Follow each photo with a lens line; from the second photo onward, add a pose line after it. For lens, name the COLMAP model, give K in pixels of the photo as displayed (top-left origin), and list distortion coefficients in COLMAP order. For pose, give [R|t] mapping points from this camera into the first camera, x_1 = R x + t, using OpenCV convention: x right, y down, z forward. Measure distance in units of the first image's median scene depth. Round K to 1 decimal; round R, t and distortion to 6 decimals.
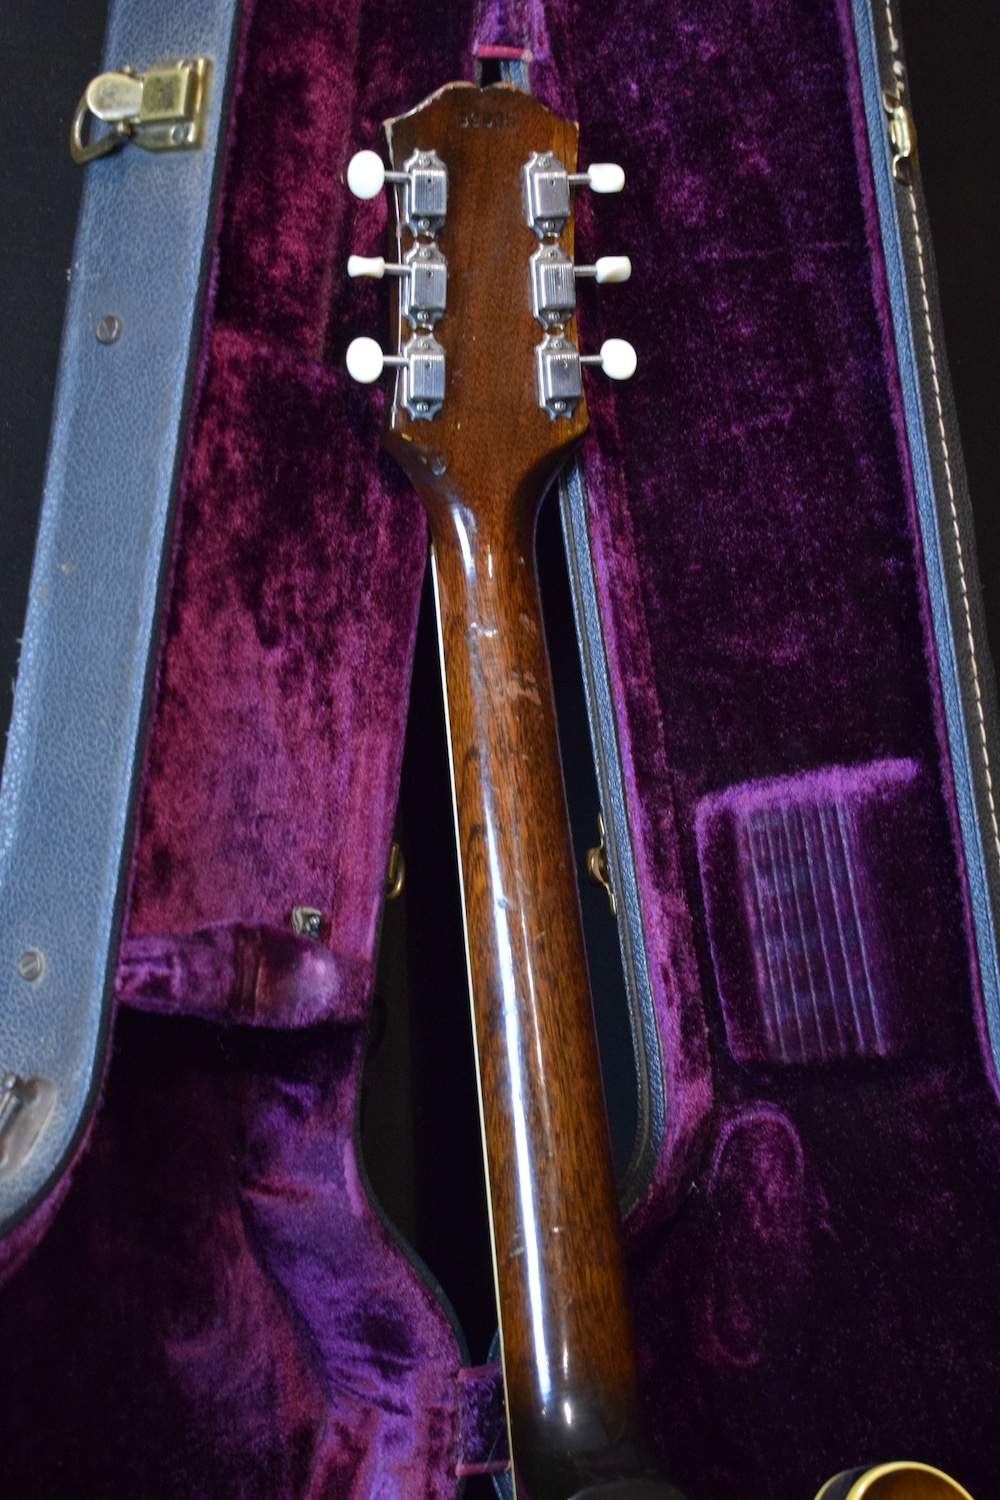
lens RADIAL K [[2729.2, 0, 485.9], [0, 2729.2, 748.7], [0, 0, 1]] dist [0.012549, 0.000000]
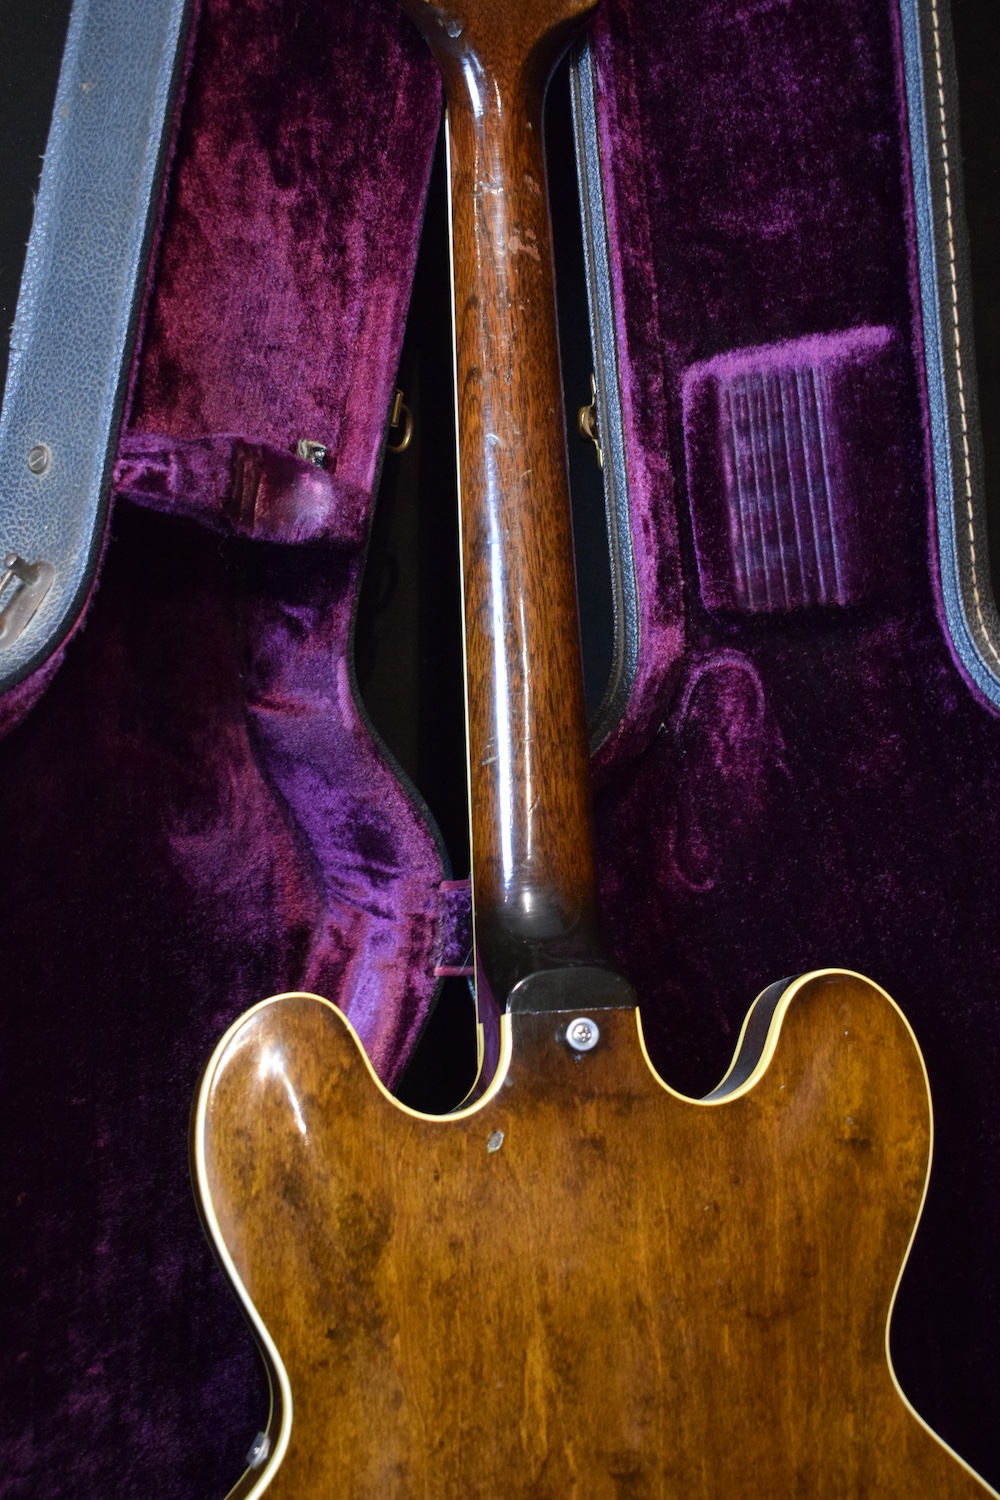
lens RADIAL K [[2164.8, 0, 485.0], [0, 2164.8, 754.2], [0, 0, 1]] dist [-0.032056, 0.000000]
pose [[0.998033, 0.049137, -0.038945, 0.040970], [-0.045013, 0.993920, 0.100482, 0.091104], [0.043645, -0.098532, 0.994176, 0.142093]]
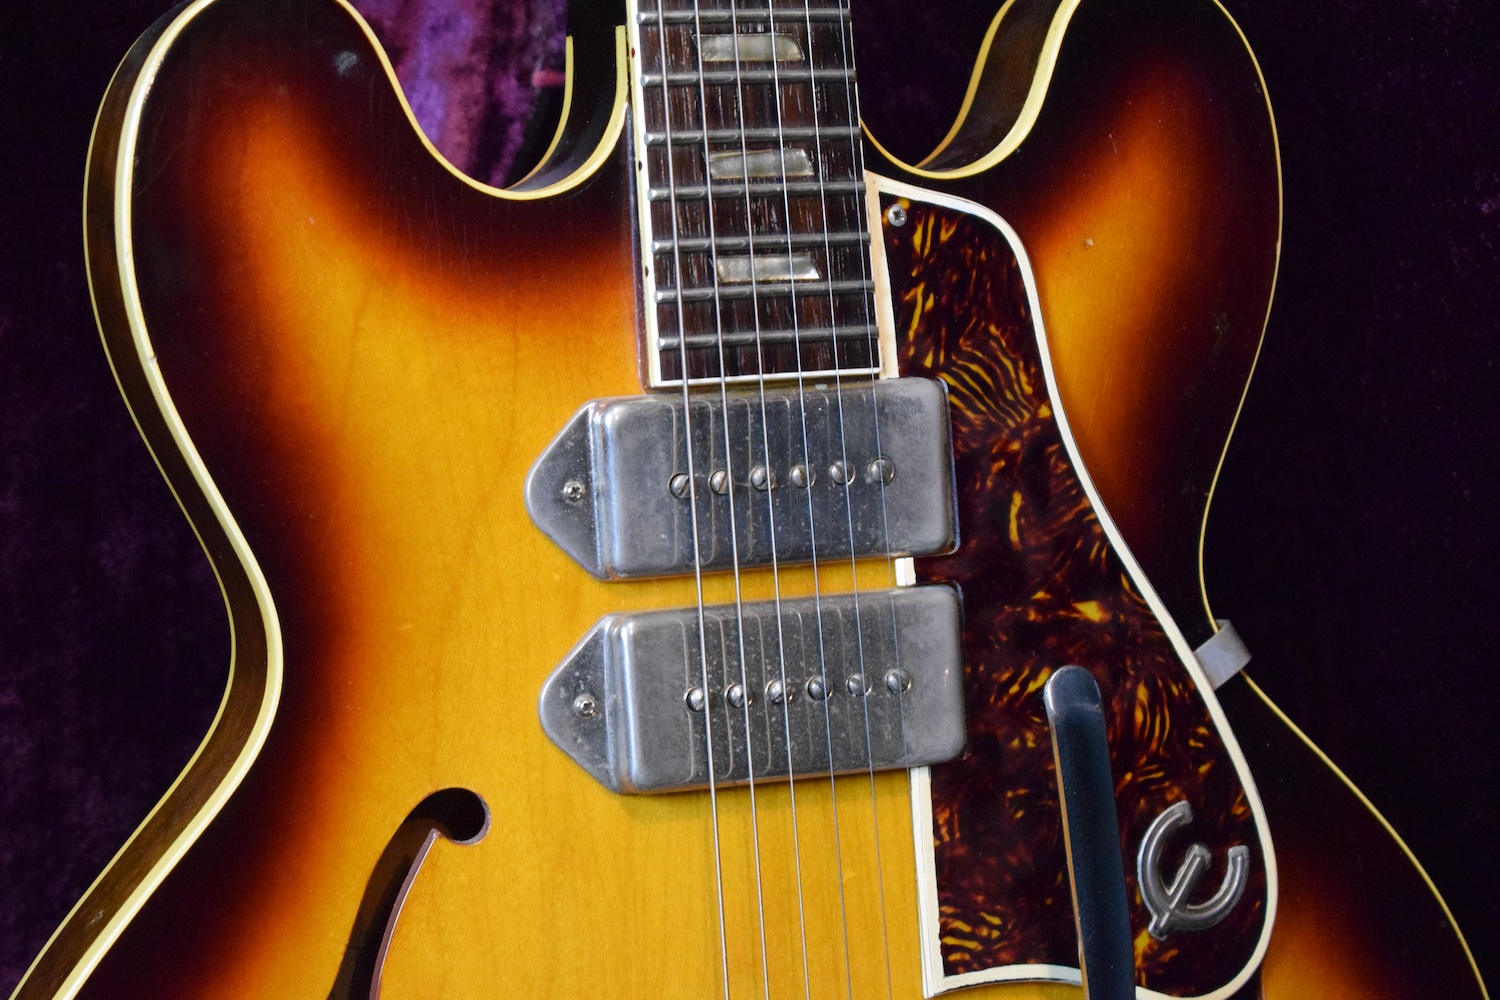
lens RADIAL K [[3421.7, 0, 750.1], [0, 3421.7, 527.4], [0, 0, 1]] dist [0.063464, 0.000000]
pose [[0.998846, 0.034155, -0.033779, 0.080625], [-0.026754, 0.979562, 0.199357, 0.209169], [0.039897, -0.198223, 0.979345, 0.133062]]
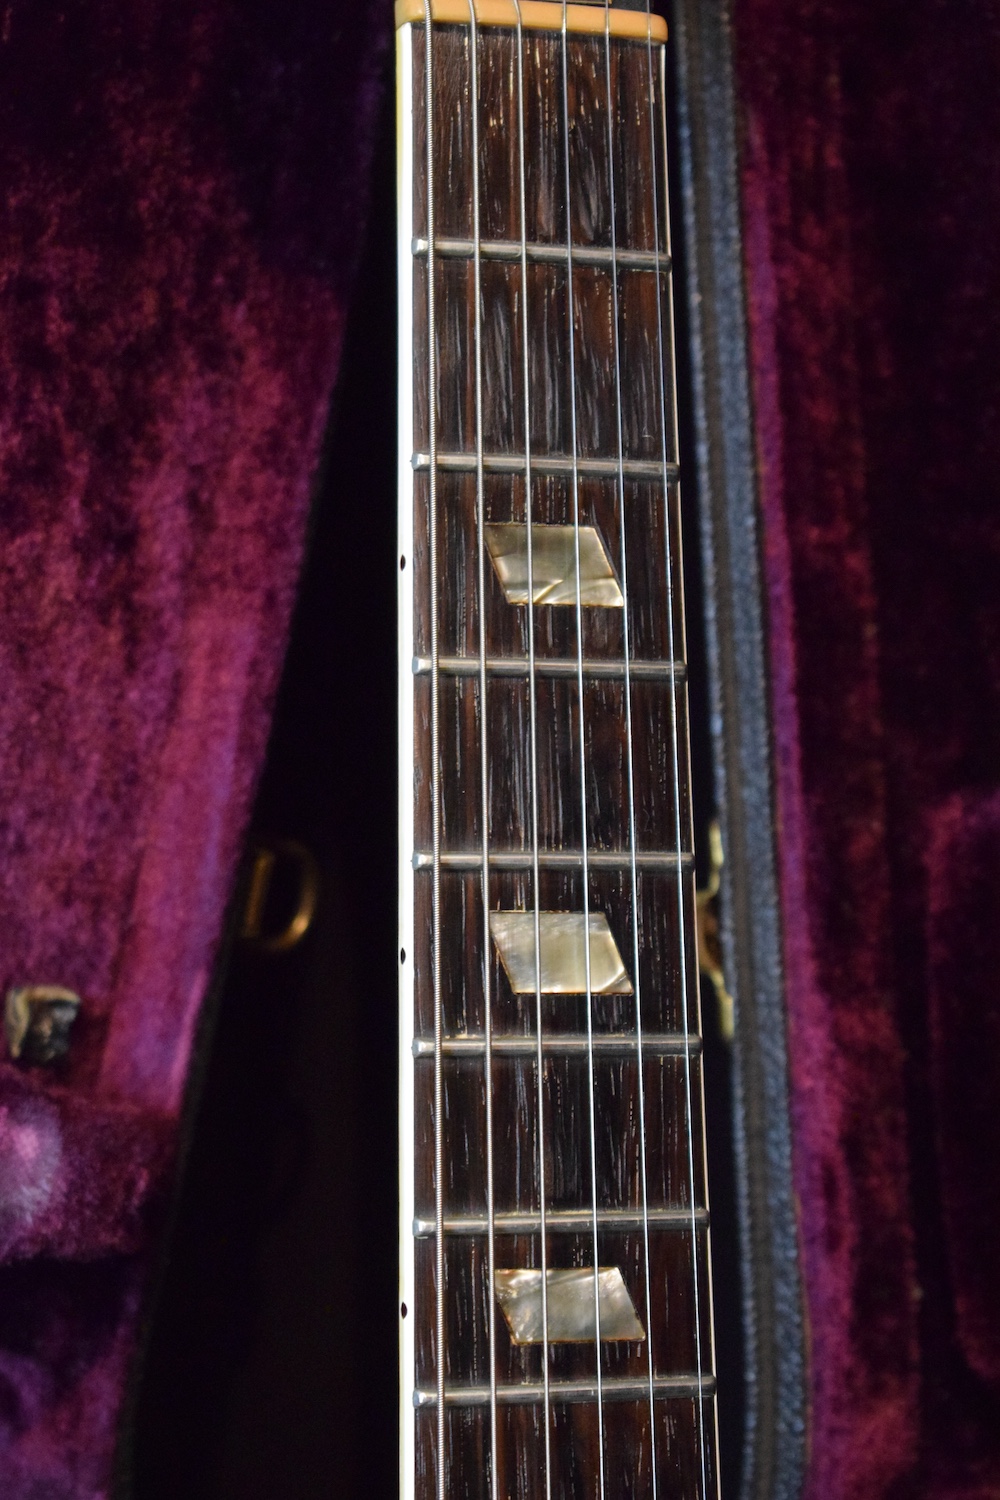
lens RADIAL K [[3421.7, 0, 501.7], [0, 3421.7, 750.8], [0, 0, 1]] dist [0.063464, 0.000000]
pose [[0.990551, 0.078121, -0.112716, 0.071944], [-0.067639, 0.993272, 0.094001, -0.040496], [0.119301, -0.085489, 0.989171, 0.435563]]
